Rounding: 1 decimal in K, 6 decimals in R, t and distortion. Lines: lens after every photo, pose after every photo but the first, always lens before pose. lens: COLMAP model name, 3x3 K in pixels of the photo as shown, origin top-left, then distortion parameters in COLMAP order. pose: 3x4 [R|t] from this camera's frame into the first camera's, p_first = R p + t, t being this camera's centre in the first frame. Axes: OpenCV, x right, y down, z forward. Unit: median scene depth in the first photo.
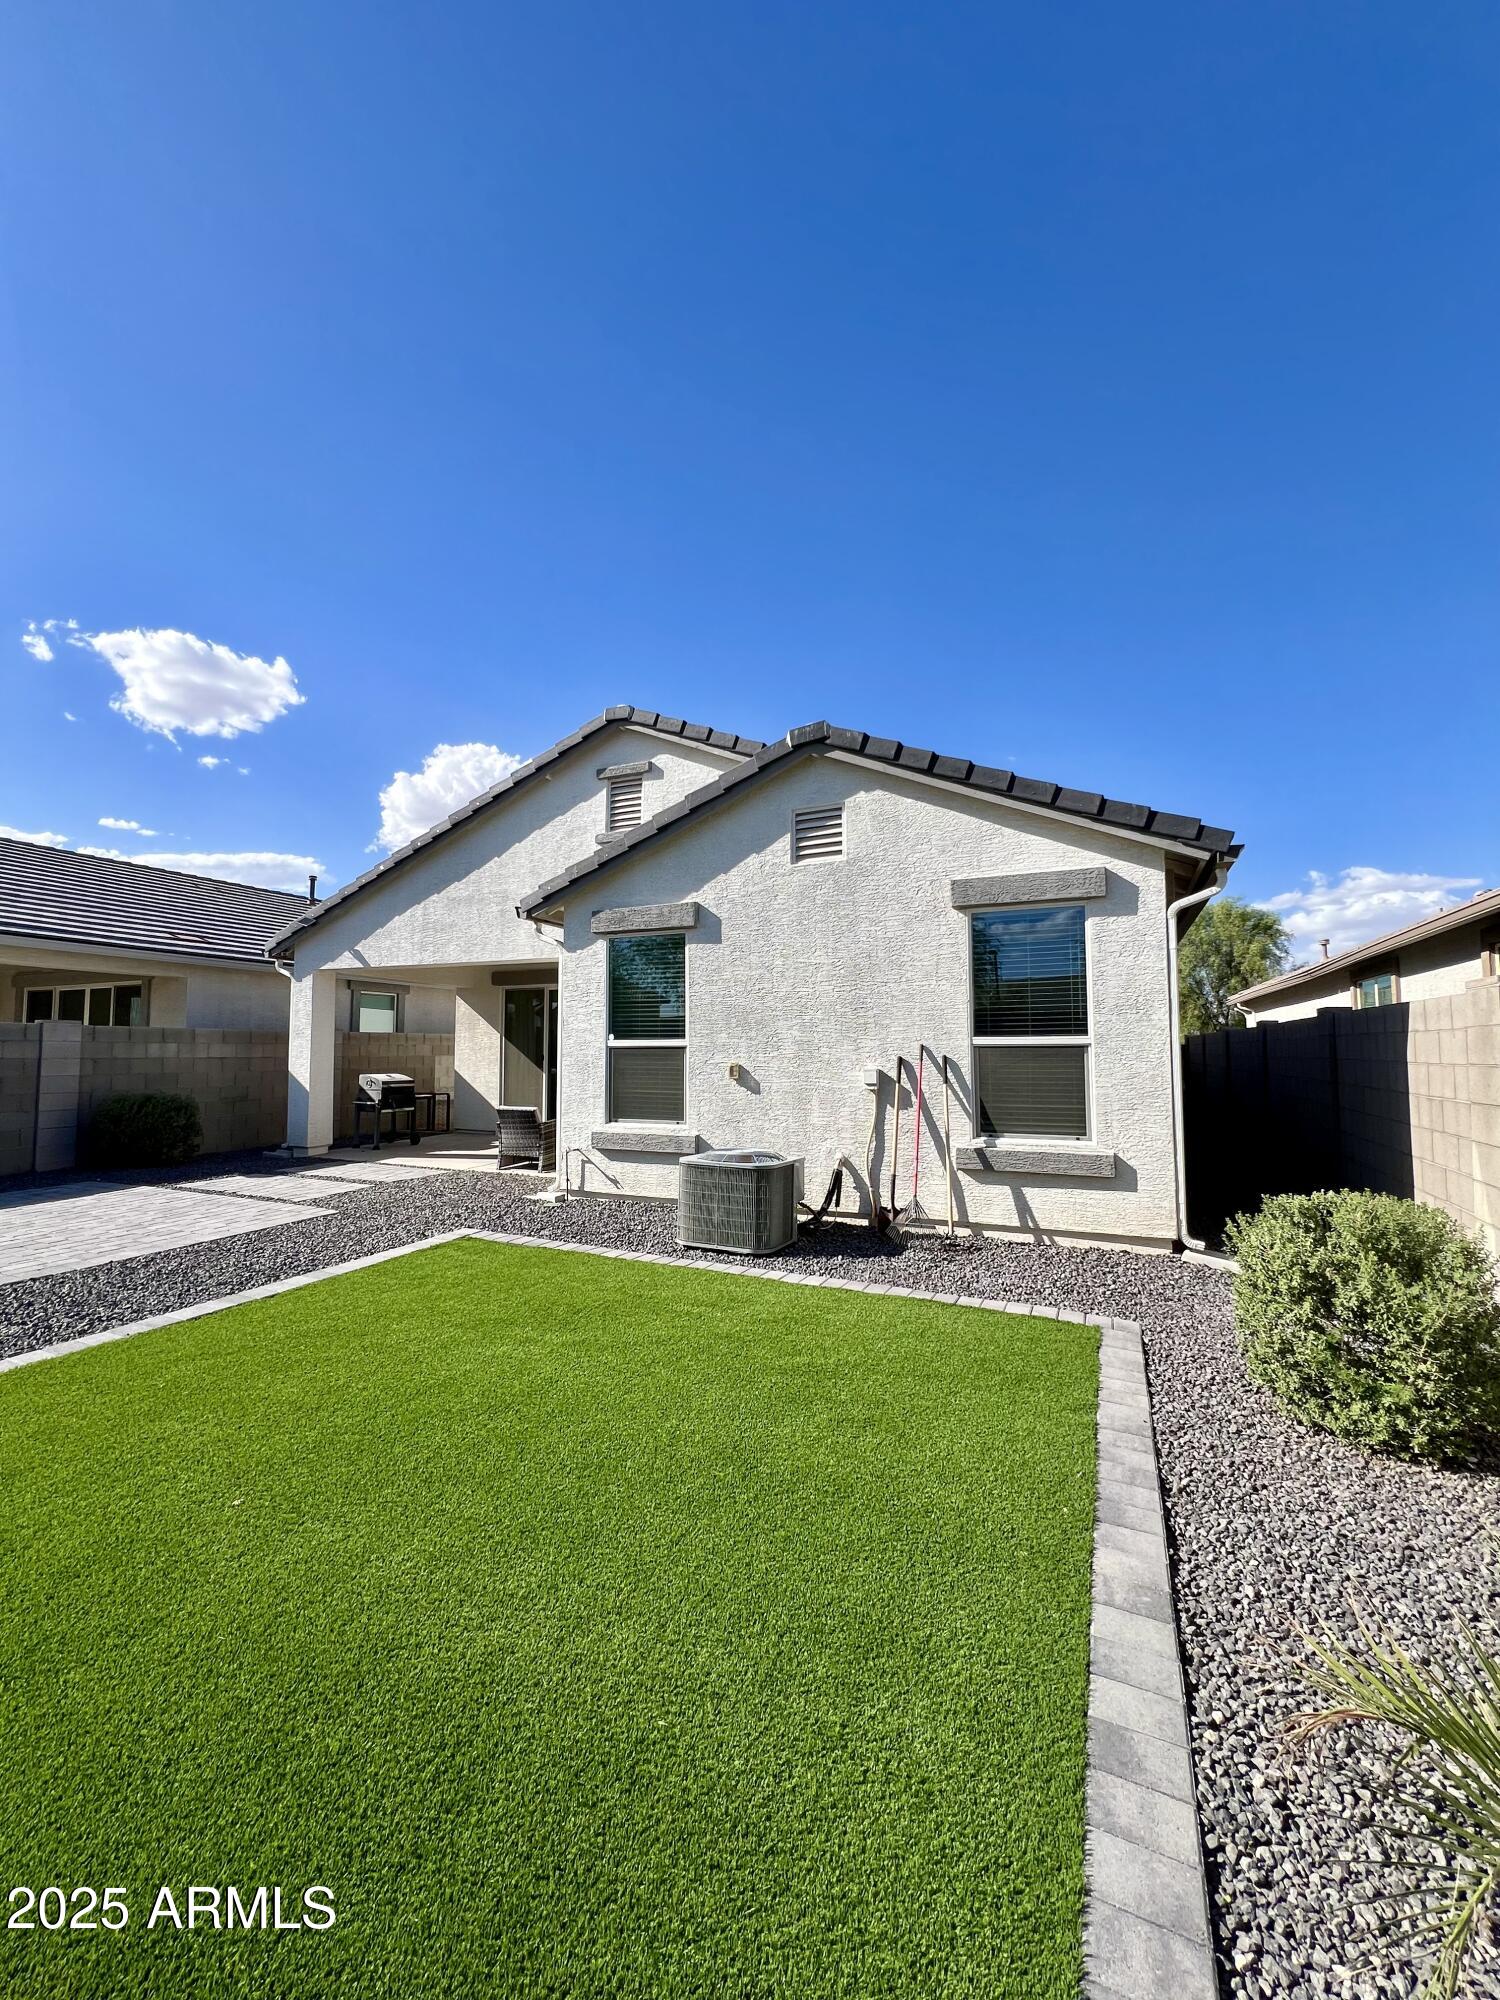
lens RADIAL K [[800.7, 0, 750.8], [0, 800.7, 1004.9], [0, 0, 1]] dist [0.000404, -0.000086]
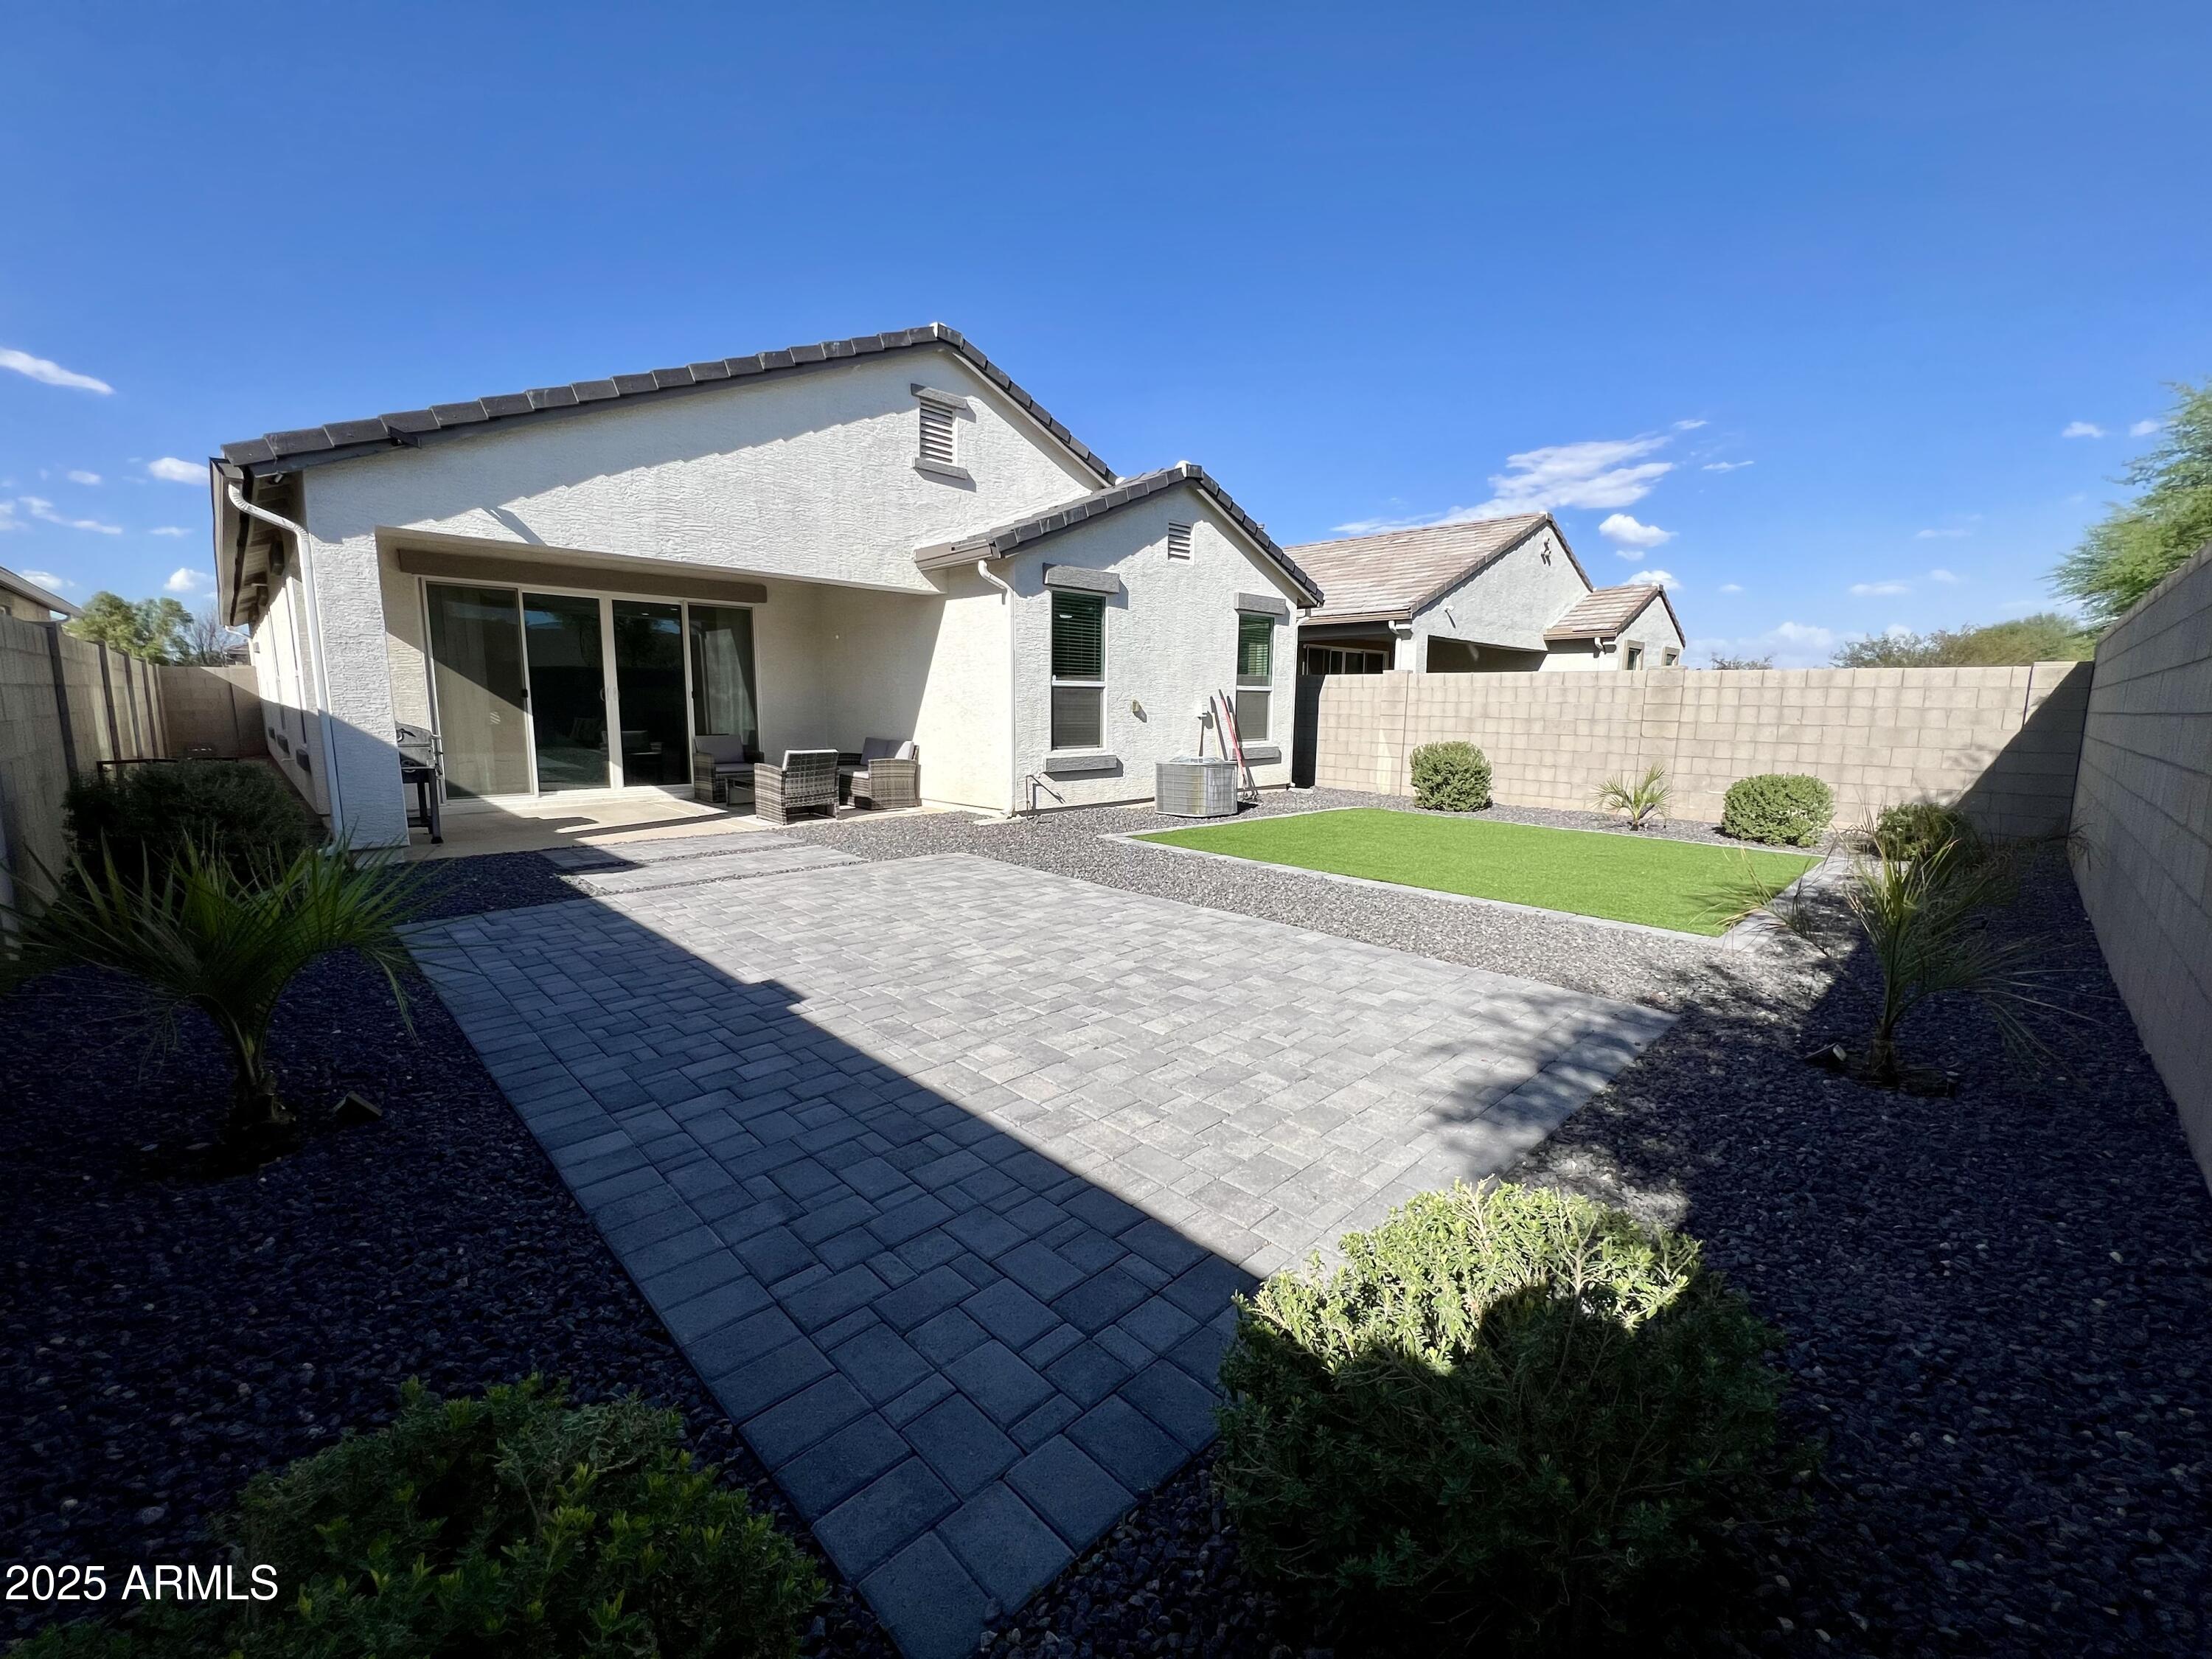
lens RADIAL K [[885.6, 0, 1108.1], [0, 885.6, 828.5], [0, 0, 1]] dist [0.000404, -0.000086]
pose [[0.368036, -0.128131, 0.920941, -1.439122], [-0.064424, 0.984565, 0.162729, 0.043986], [-0.927577, -0.119221, 0.354101, 0.462492]]
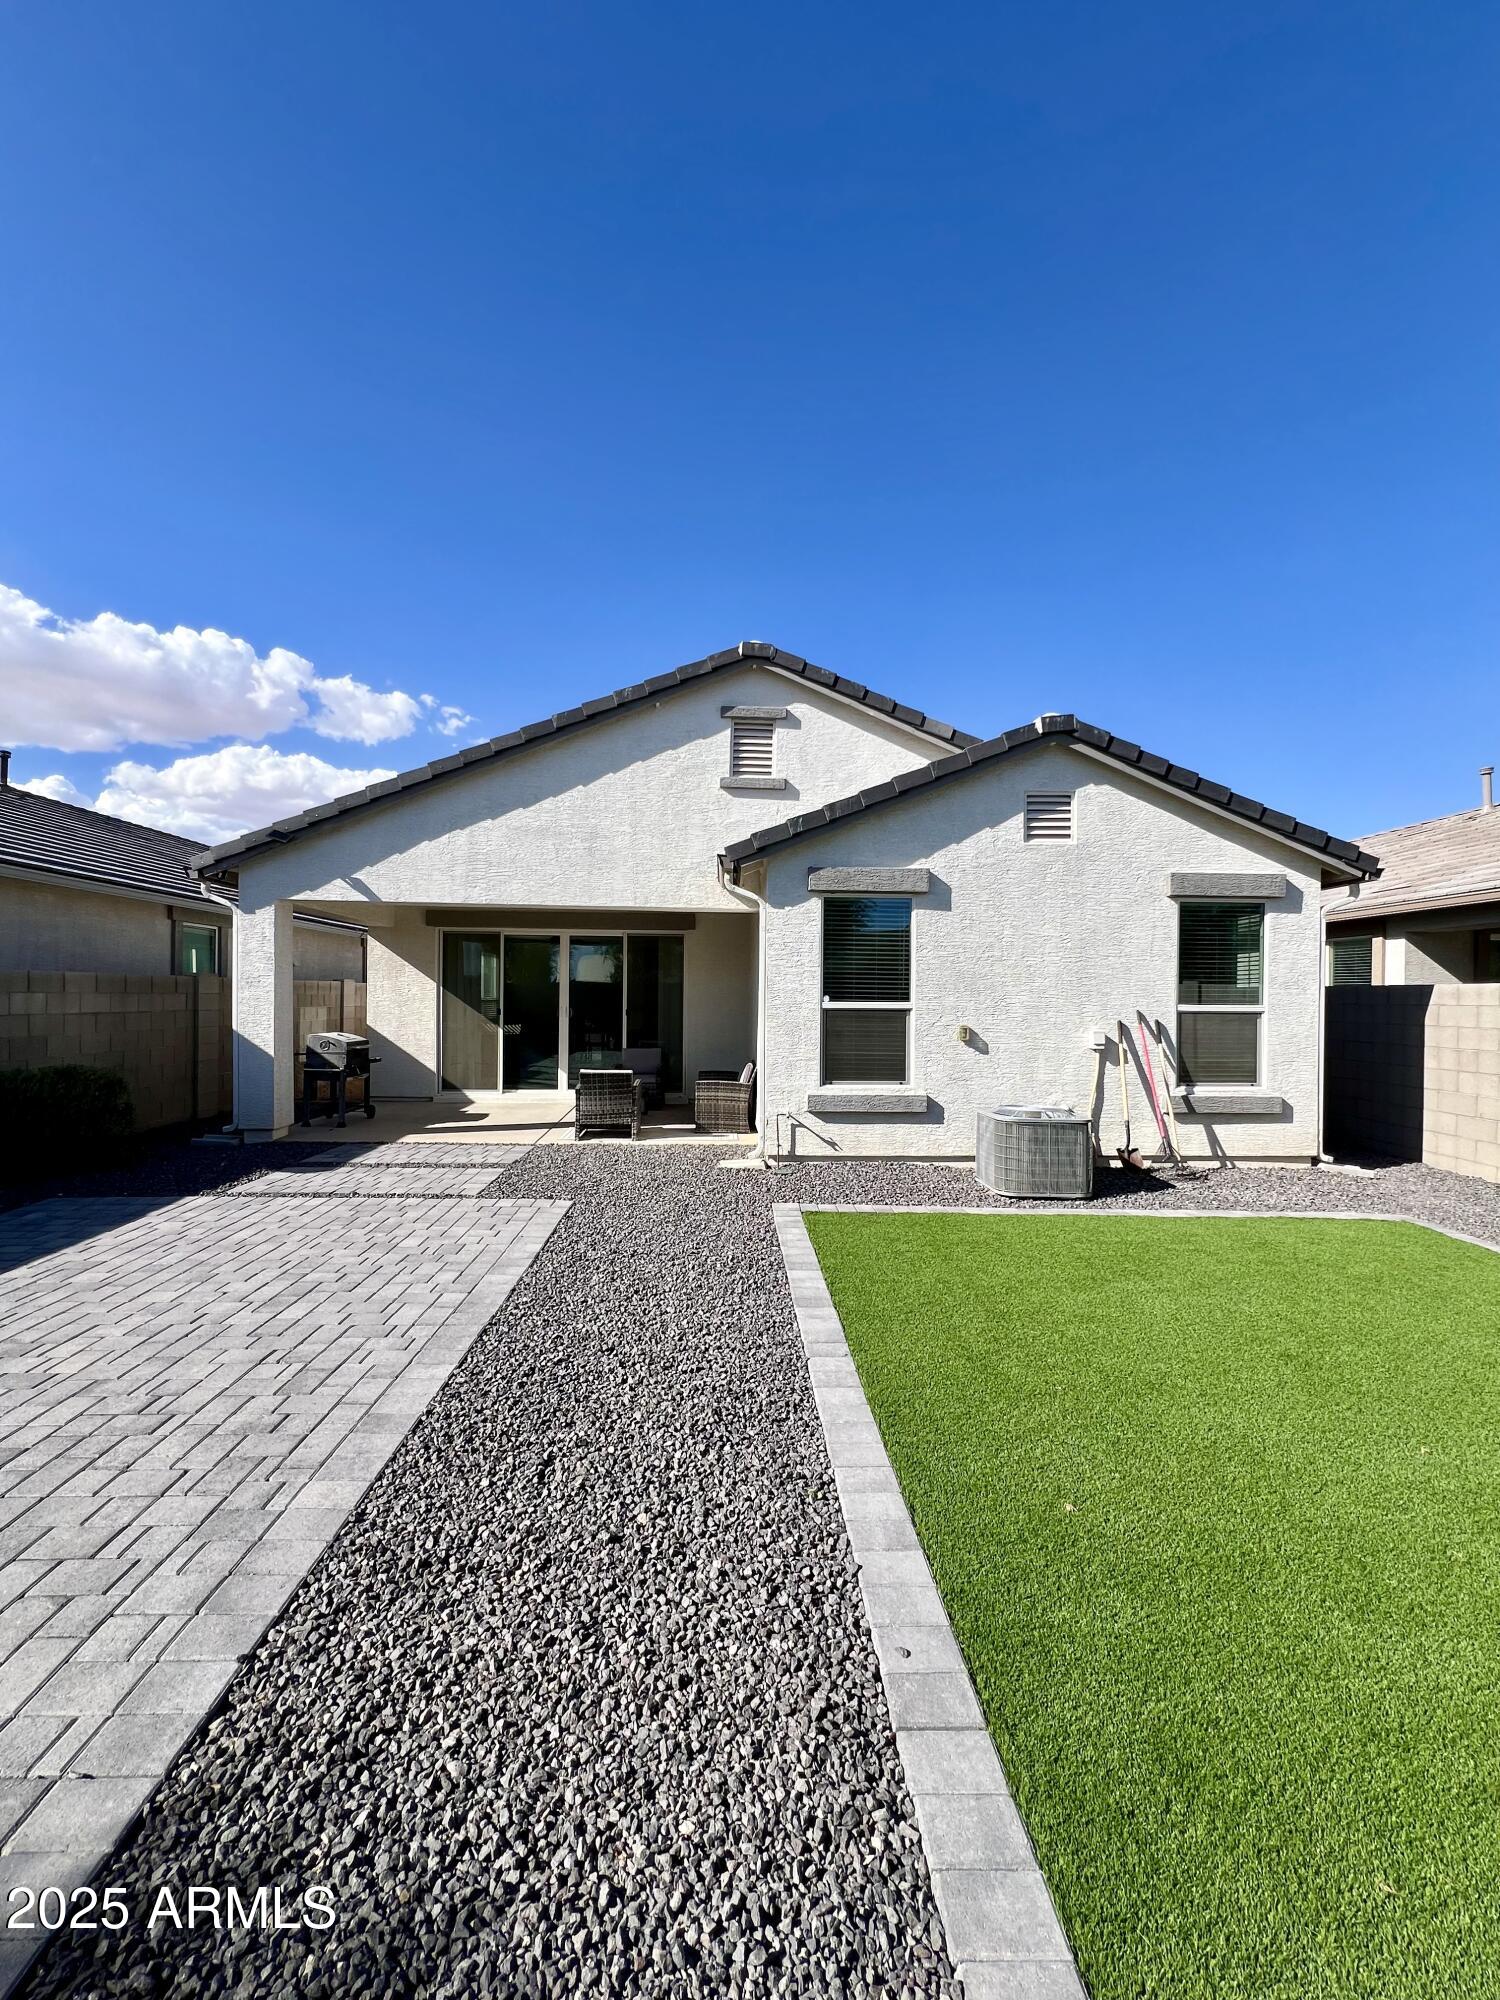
lens RADIAL K [[800.7, 0, 750.8], [0, 800.7, 1004.9], [0, 0, 1]] dist [0.000404, -0.000086]
pose [[0.899167, 0.006759, 0.437553, -0.721053], [-0.035897, 0.997650, 0.058357, -0.006074], [-0.436131, -0.068180, 0.897297, 0.168590]]
